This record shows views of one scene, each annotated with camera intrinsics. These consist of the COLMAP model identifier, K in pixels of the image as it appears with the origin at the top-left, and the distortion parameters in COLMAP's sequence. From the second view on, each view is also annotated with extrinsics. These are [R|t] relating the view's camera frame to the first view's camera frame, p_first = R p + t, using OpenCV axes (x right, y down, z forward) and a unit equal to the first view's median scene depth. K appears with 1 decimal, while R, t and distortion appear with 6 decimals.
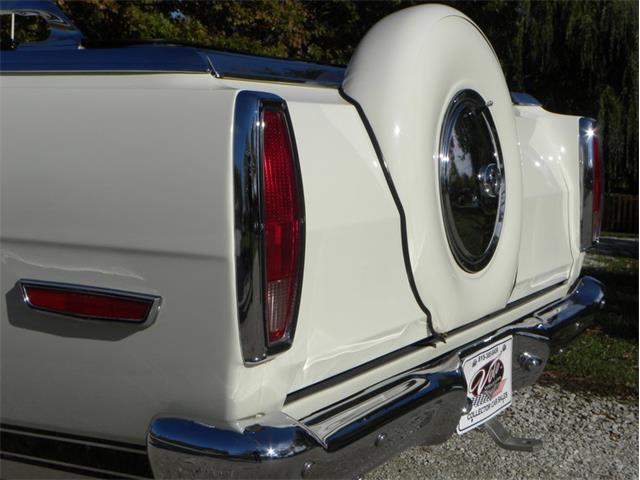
lens RADIAL K [[1304.4, 0, 320.0], [0, 1304.4, 240.0], [0, 0, 1]] dist [0.264846, -0.024155]
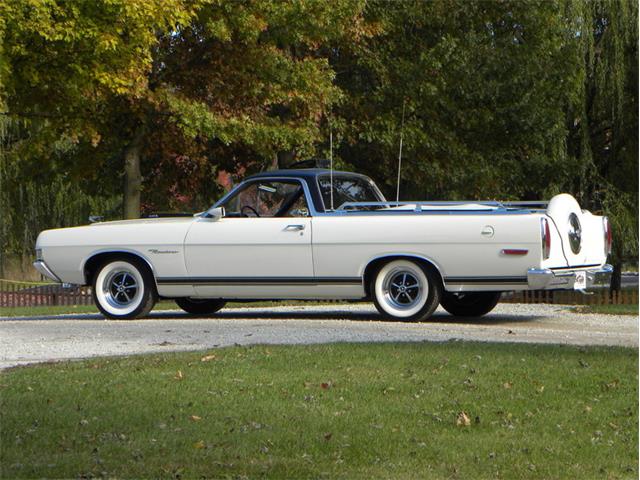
lens RADIAL K [[1641.7, 0, 345.0], [0, 1641.7, 239.1], [0, 0, 1]] dist [0.960687, -5.849919]
pose [[0.999443, -0.032586, 0.007198, -0.646195], [0.033005, 0.997084, -0.068807, 0.311484], [-0.004935, 0.069006, 0.997604, -4.264436]]
